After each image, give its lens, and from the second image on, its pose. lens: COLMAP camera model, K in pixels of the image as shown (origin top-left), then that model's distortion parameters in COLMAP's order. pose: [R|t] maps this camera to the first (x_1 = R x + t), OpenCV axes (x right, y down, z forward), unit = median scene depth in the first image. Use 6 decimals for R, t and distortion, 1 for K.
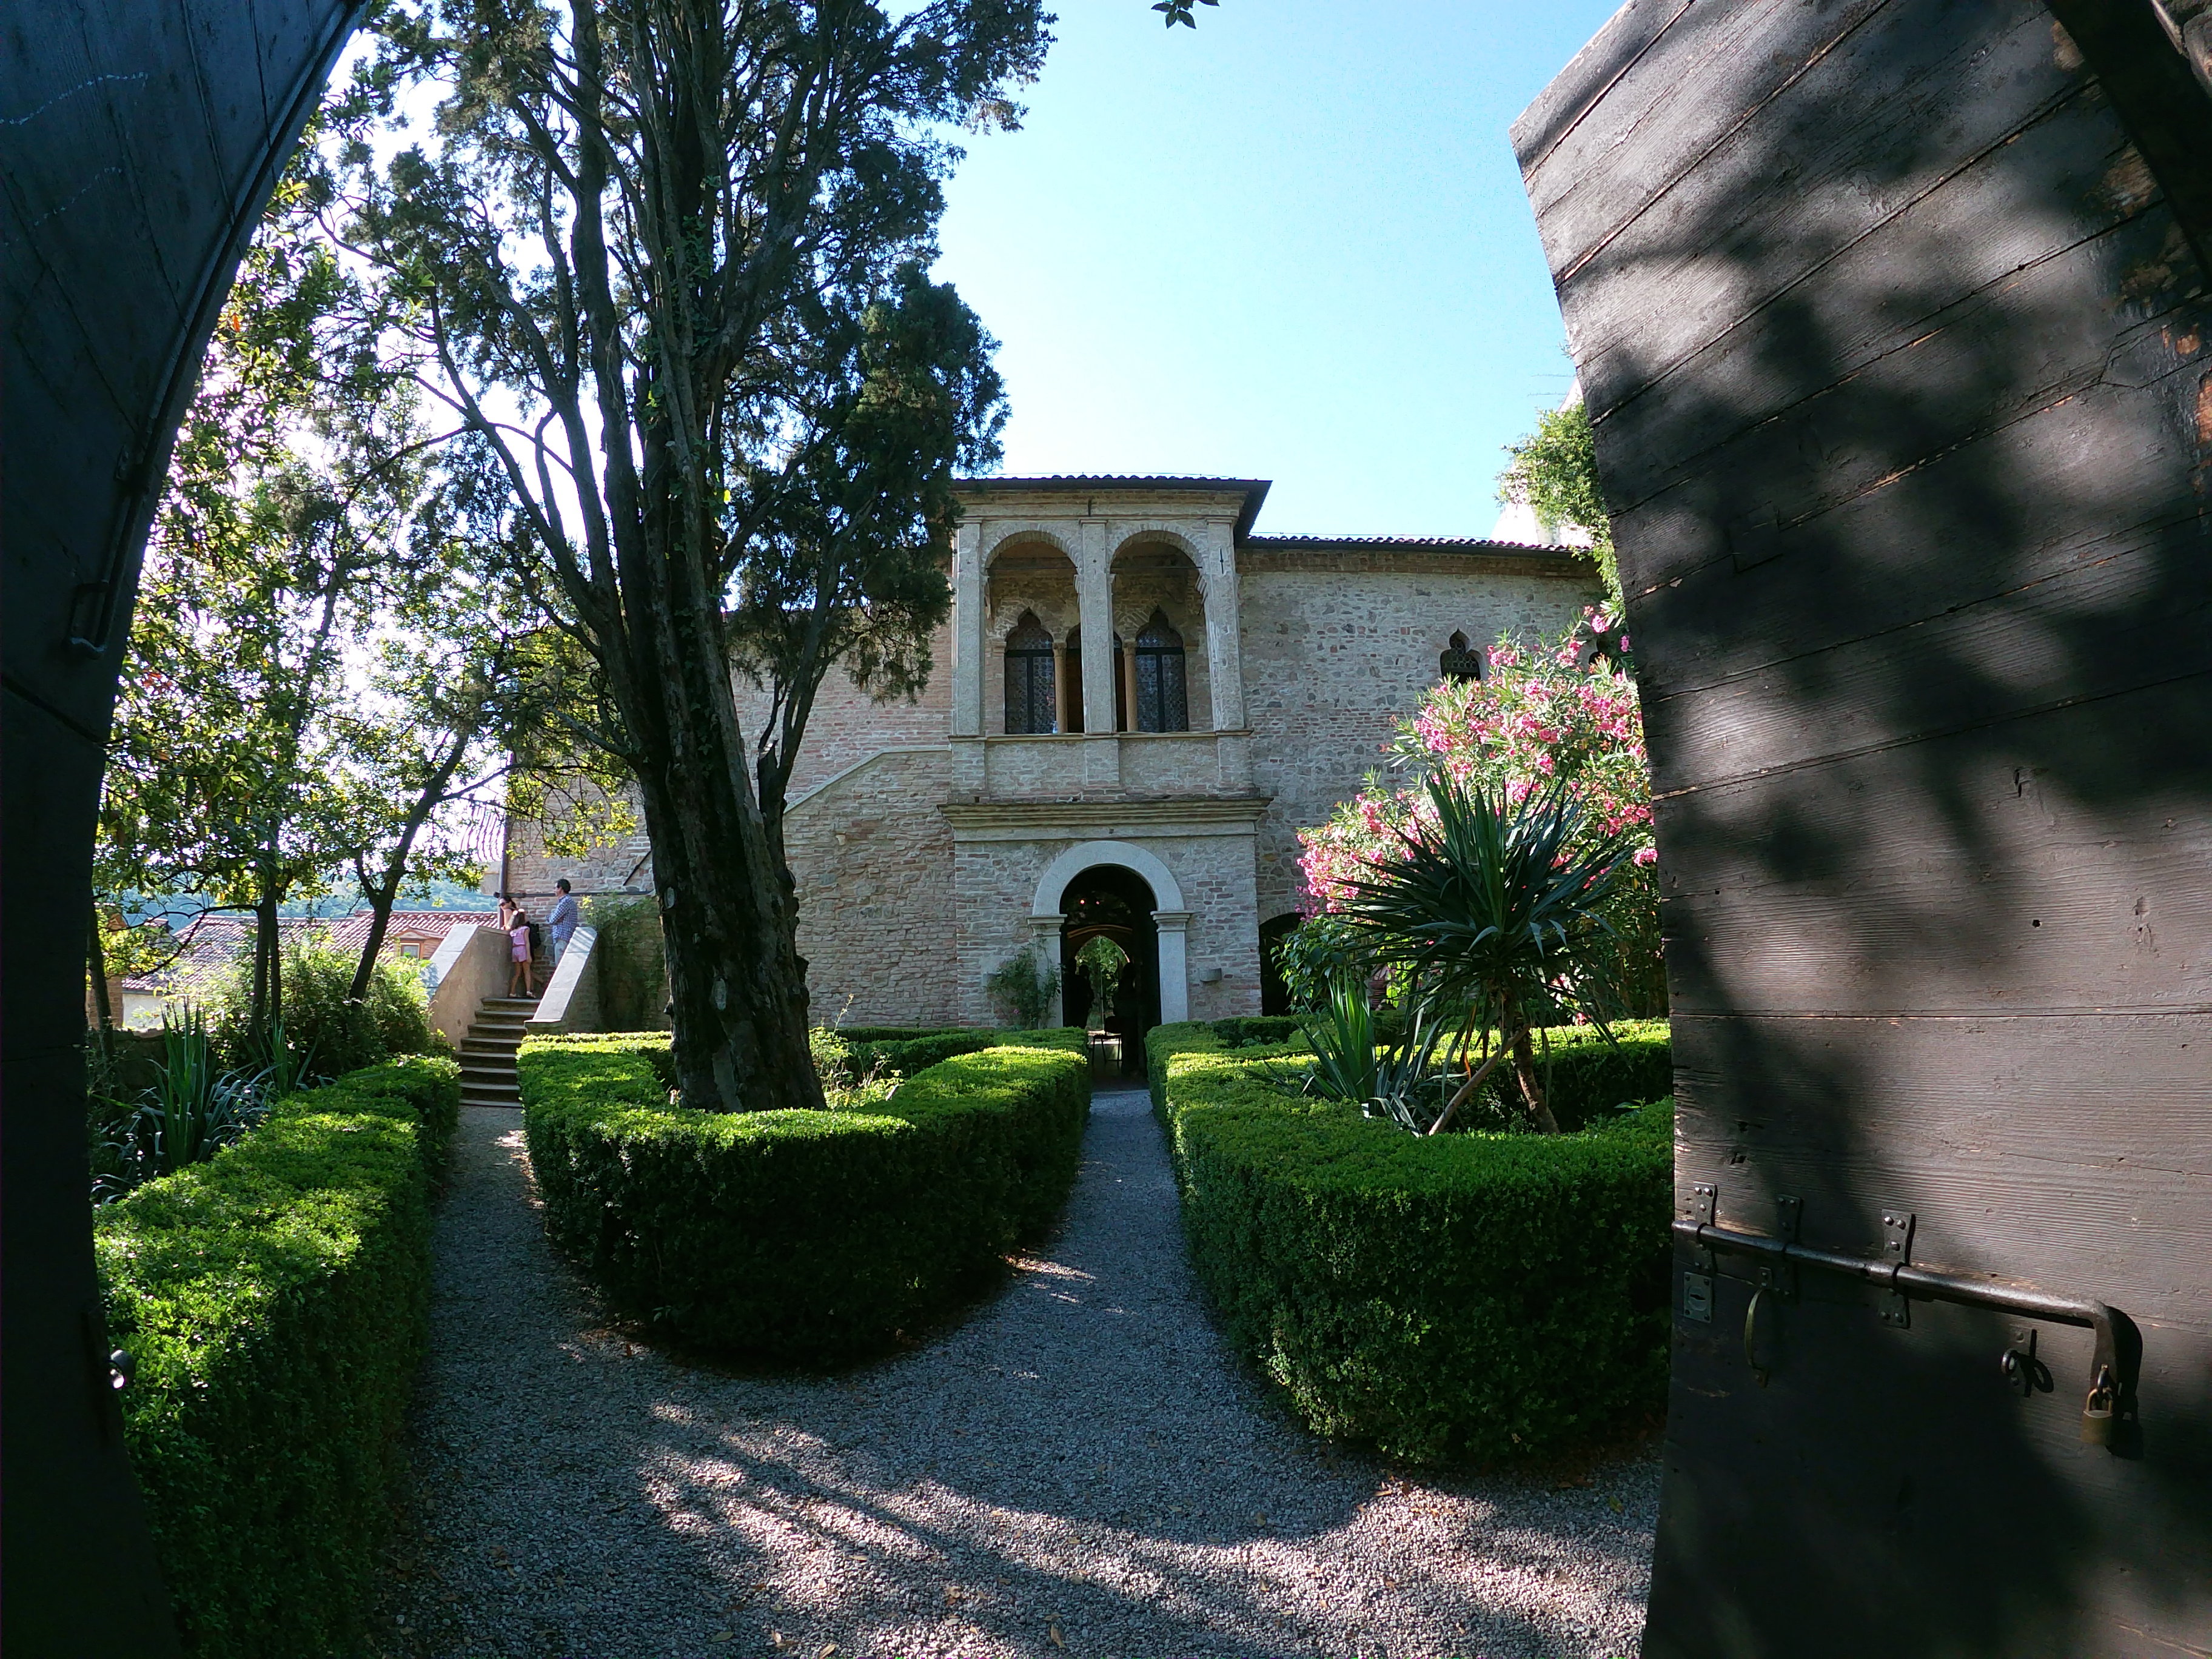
lens RADIAL K [[1022.9, 0, 1106.0], [0, 1022.9, 829.5], [0, 0, 1]] dist [-0.231356, 0.046569]
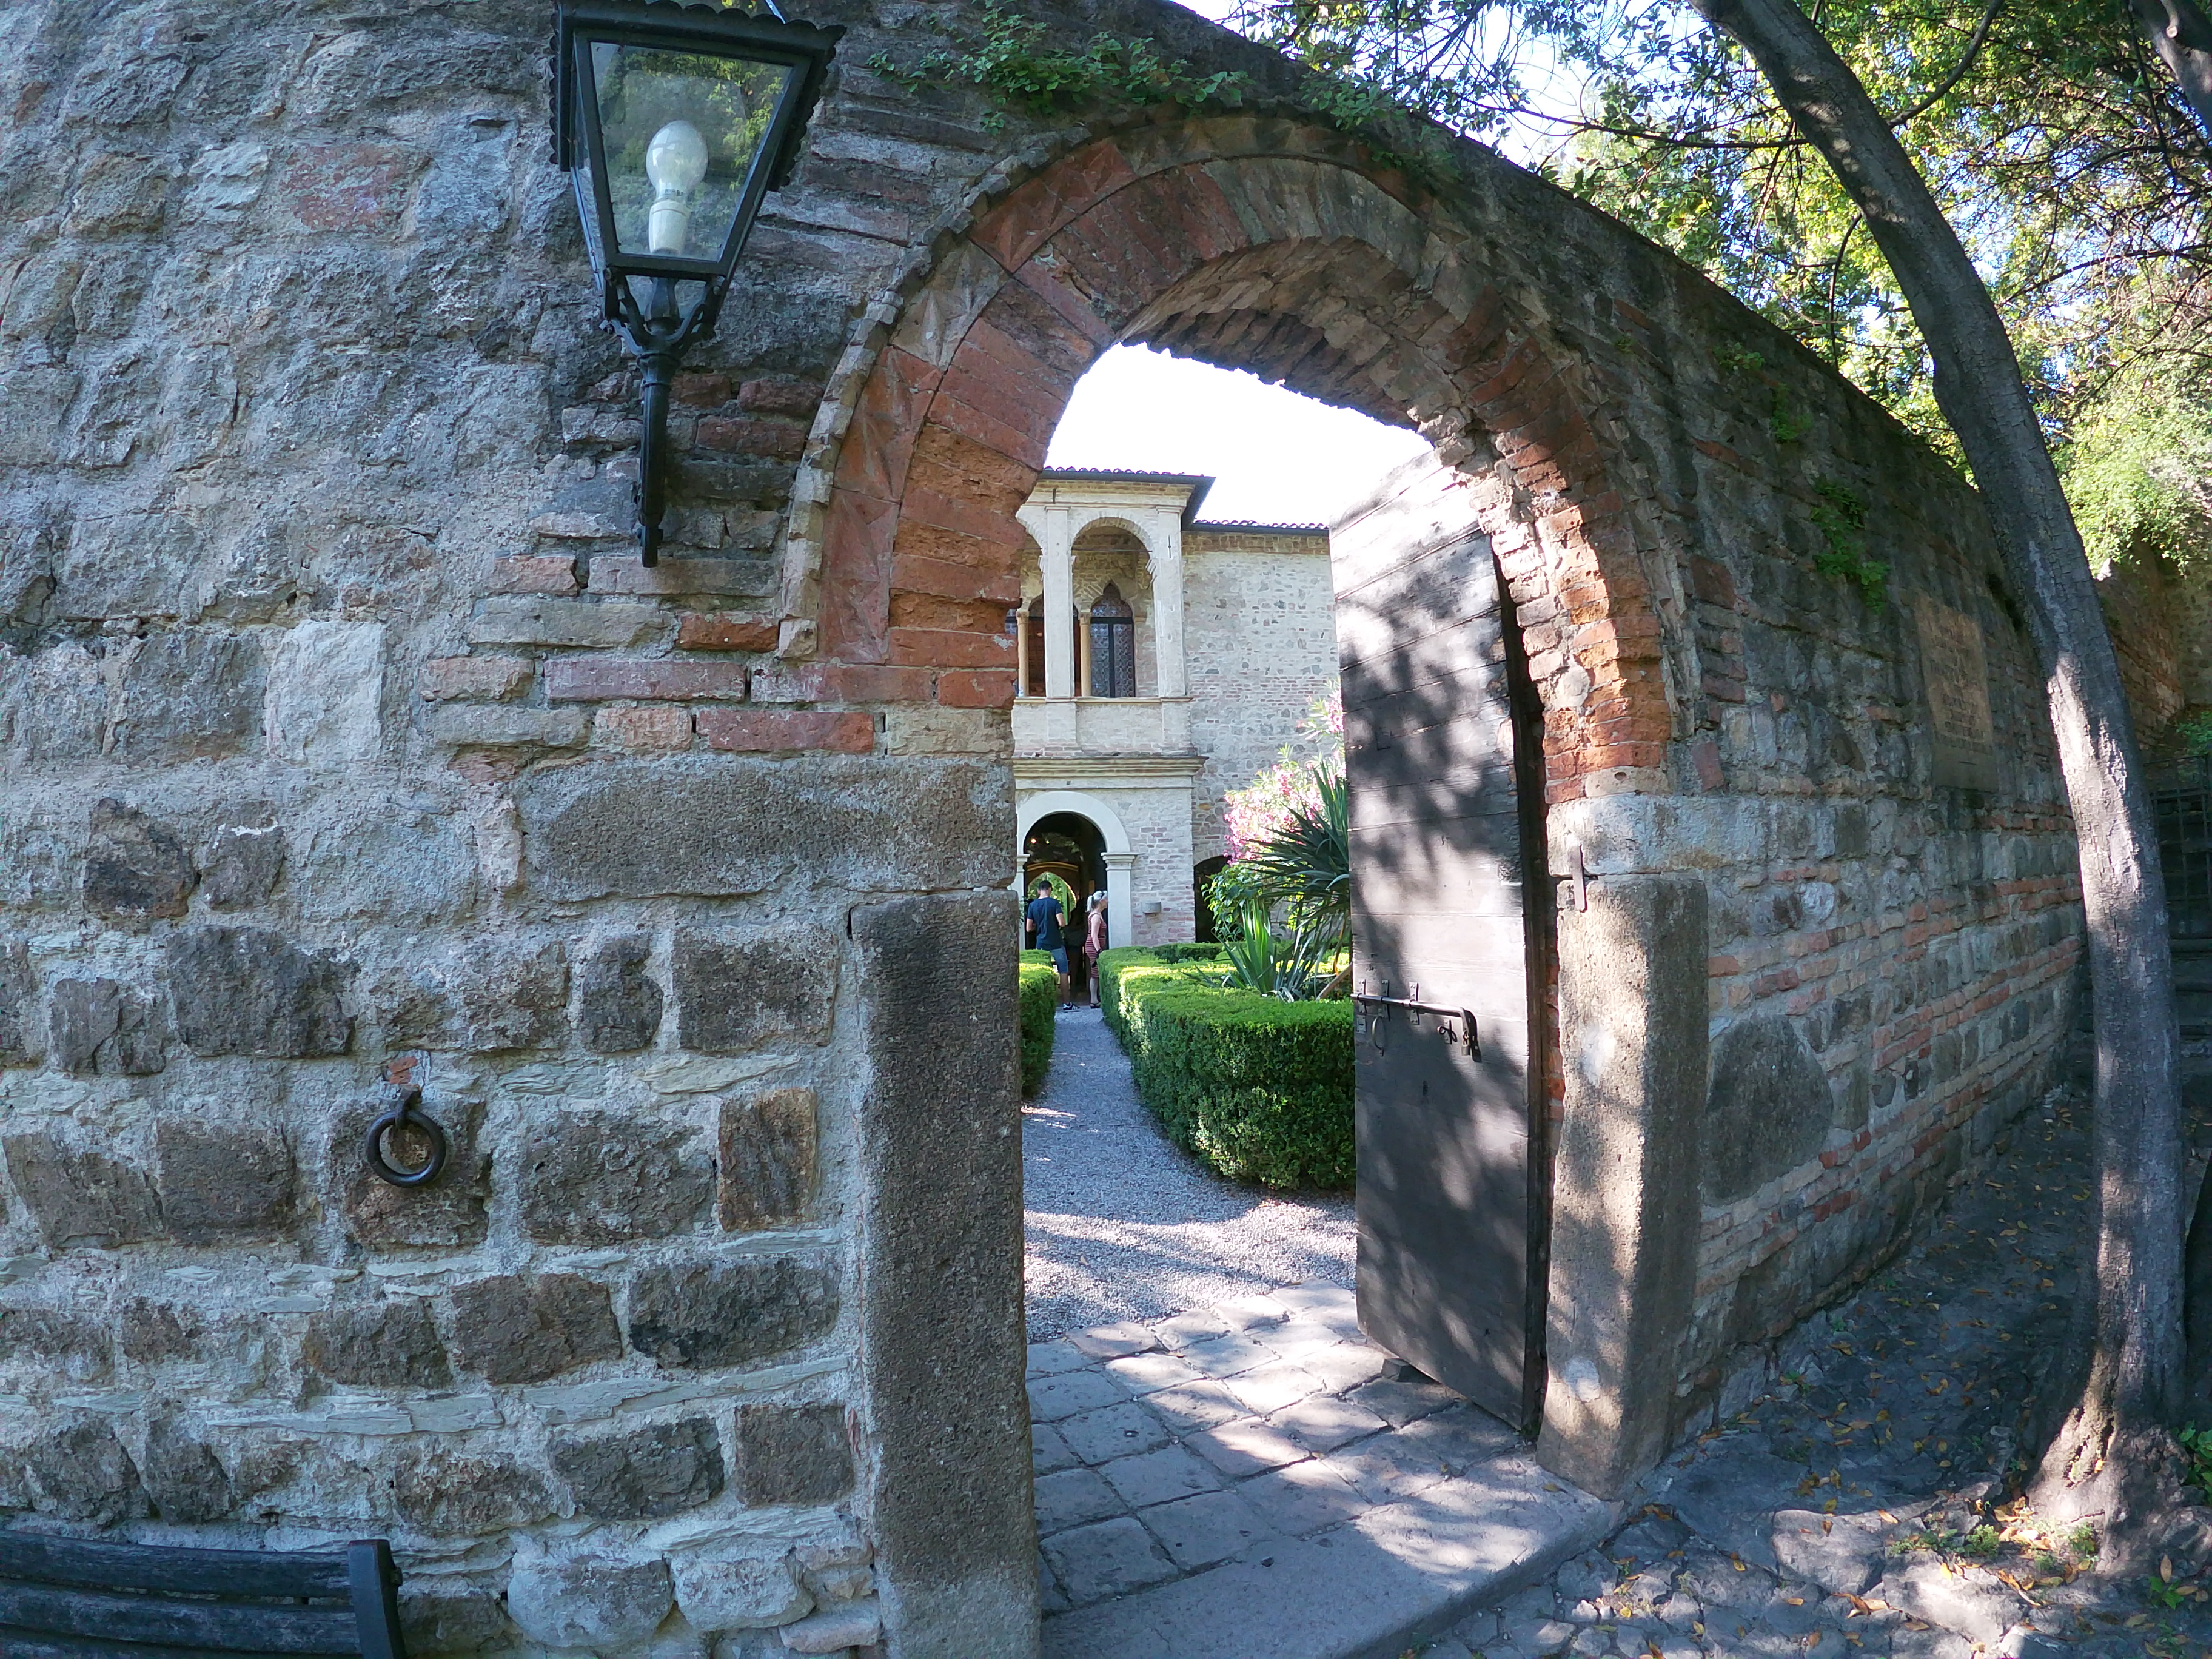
lens RADIAL K [[1022.9, 0, 1106.0], [0, 1022.9, 829.5], [0, 0, 1]] dist [-0.231356, 0.046569]
pose [[0.997960, 0.015881, 0.061833, -0.034023], [-0.019712, 0.997891, 0.061846, -0.026395], [-0.060720, -0.062939, 0.996169, -0.232651]]
